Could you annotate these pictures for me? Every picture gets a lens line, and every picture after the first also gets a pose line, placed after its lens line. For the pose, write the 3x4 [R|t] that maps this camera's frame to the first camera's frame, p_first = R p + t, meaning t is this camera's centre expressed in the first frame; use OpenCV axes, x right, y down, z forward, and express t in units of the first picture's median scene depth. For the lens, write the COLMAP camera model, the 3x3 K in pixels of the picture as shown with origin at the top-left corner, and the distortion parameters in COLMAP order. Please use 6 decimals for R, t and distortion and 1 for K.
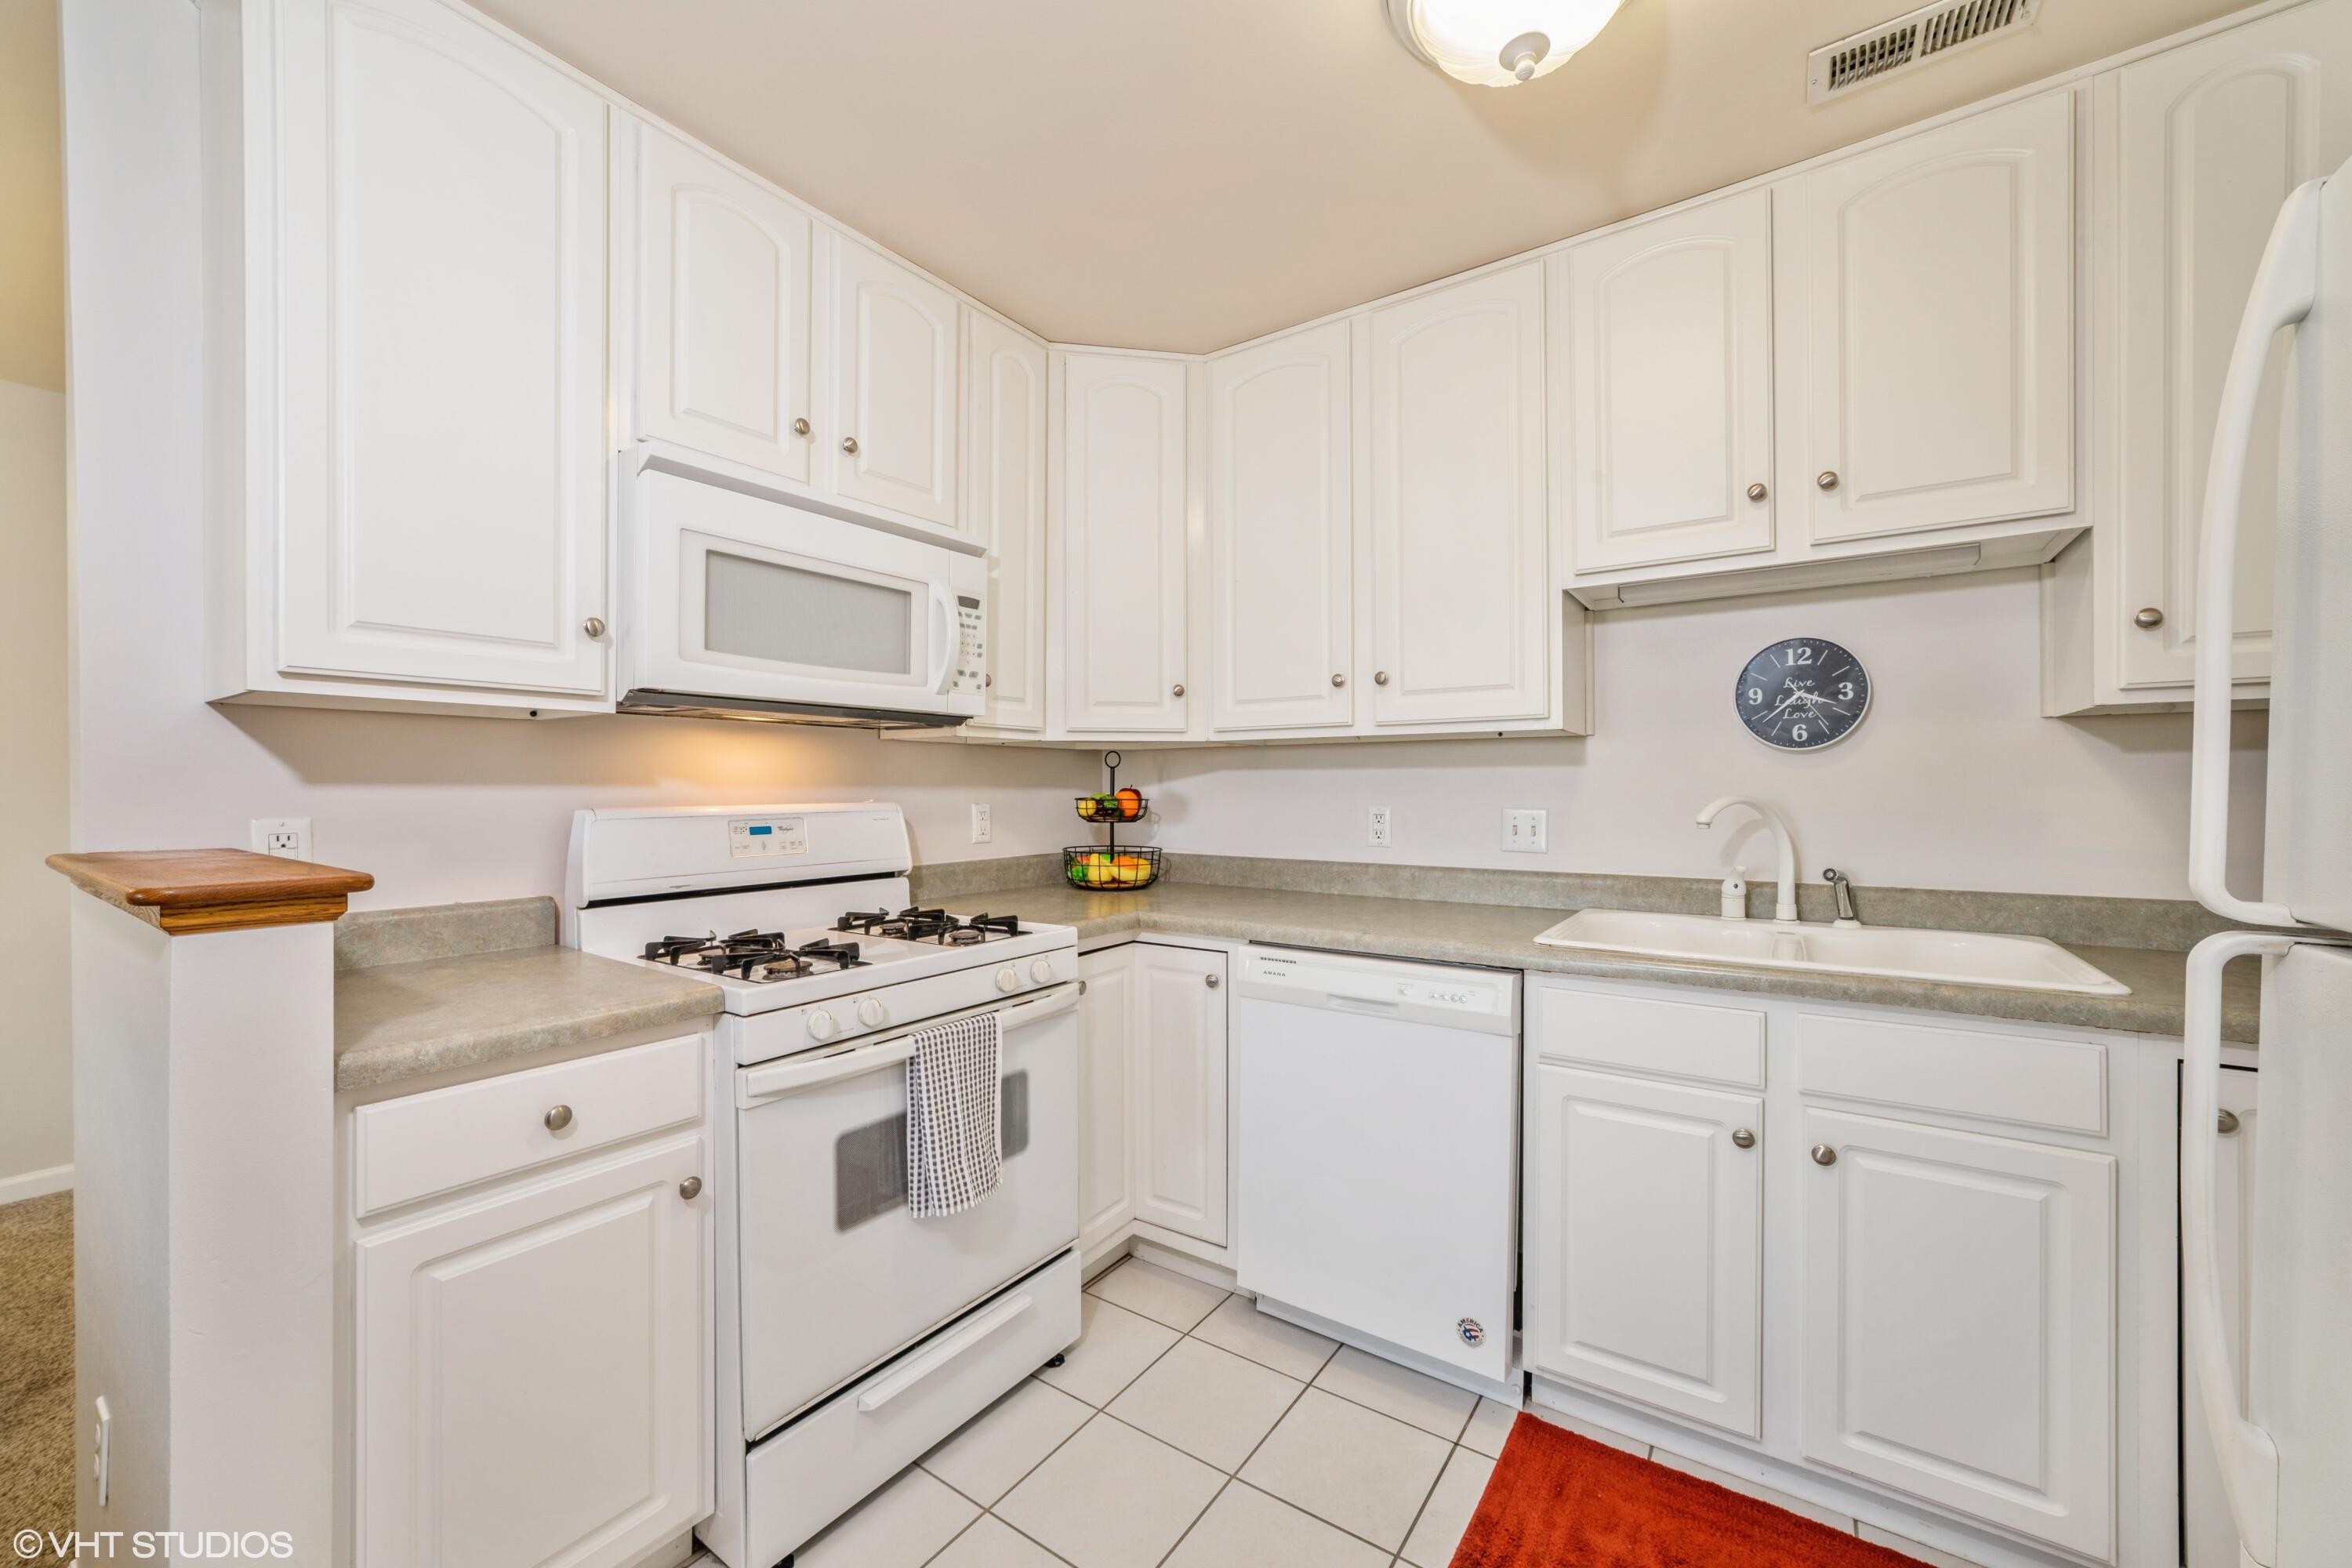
lens RADIAL K [[914.9, 0, 1161.4], [0, 914.9, 790.9], [0, 0, 1]] dist [-0.001998, -0.000016]
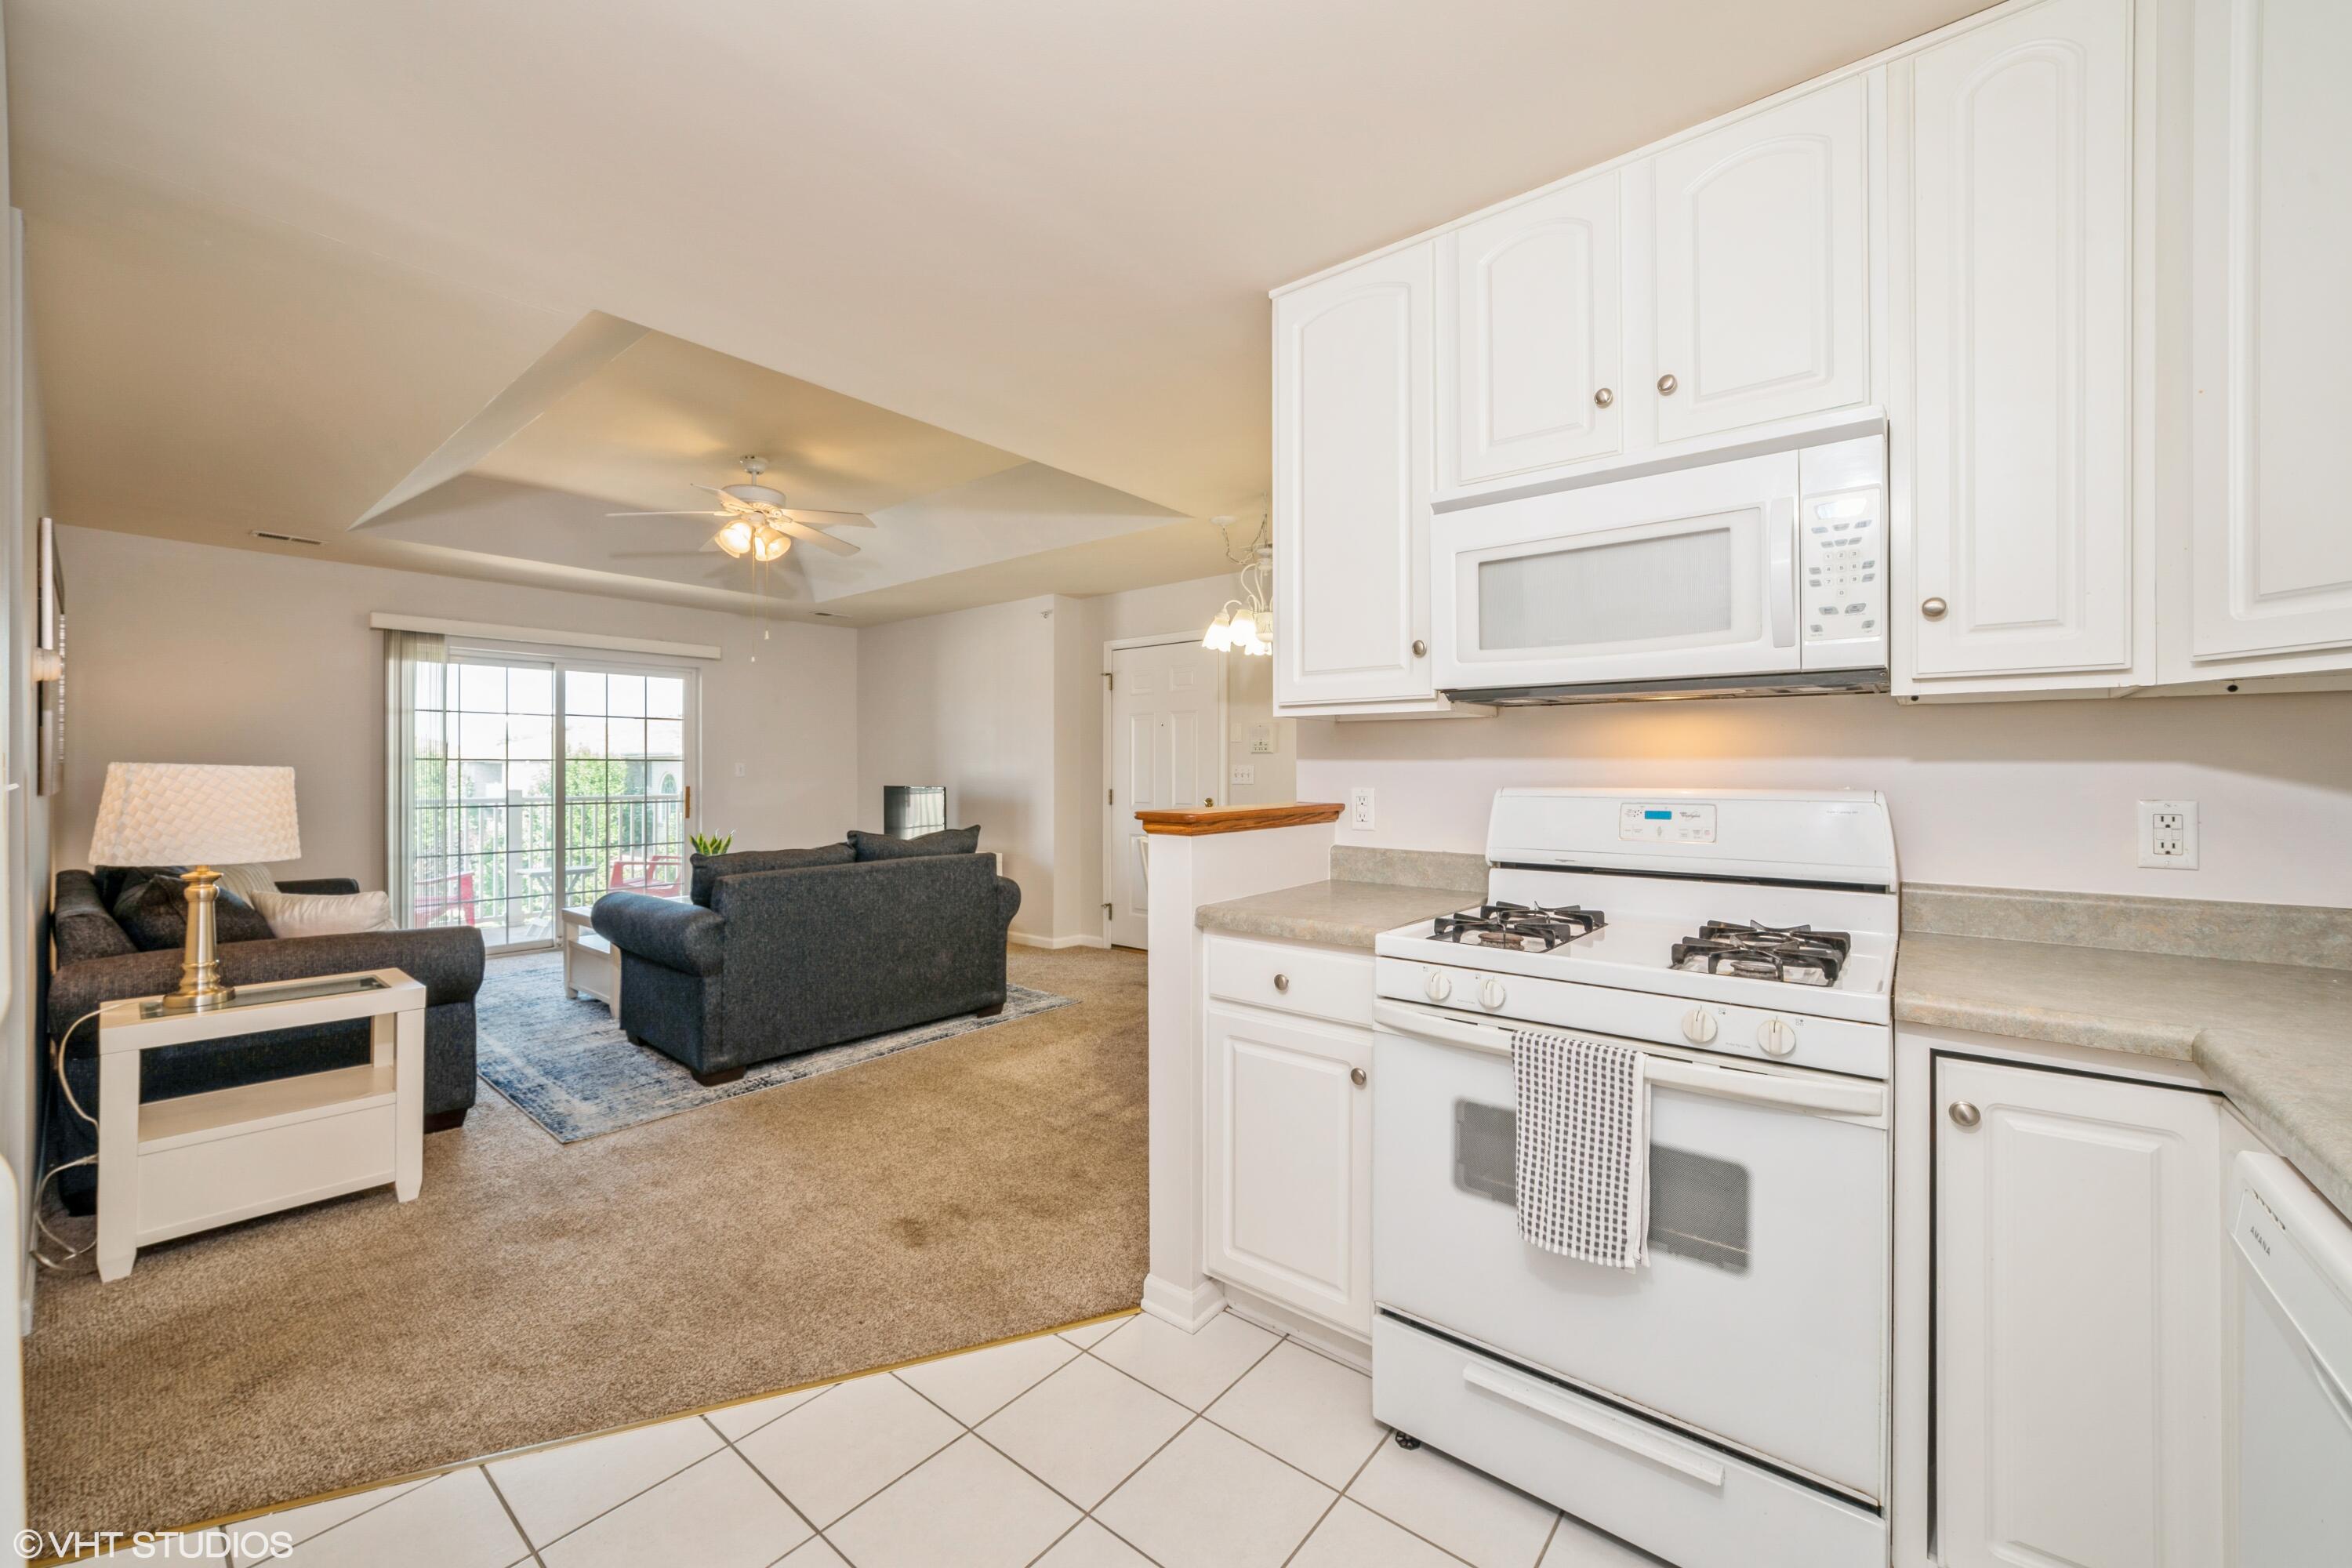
lens RADIAL K [[914.9, 0, 1169.6], [0, 914.9, 771.2], [0, 0, 1]] dist [-0.001998, -0.000016]
pose [[-0.063402, 0.007939, -0.997956, 0.576043], [-0.003934, 0.999959, 0.008205, -0.008308], [0.997980, 0.004446, -0.063369, 0.579744]]
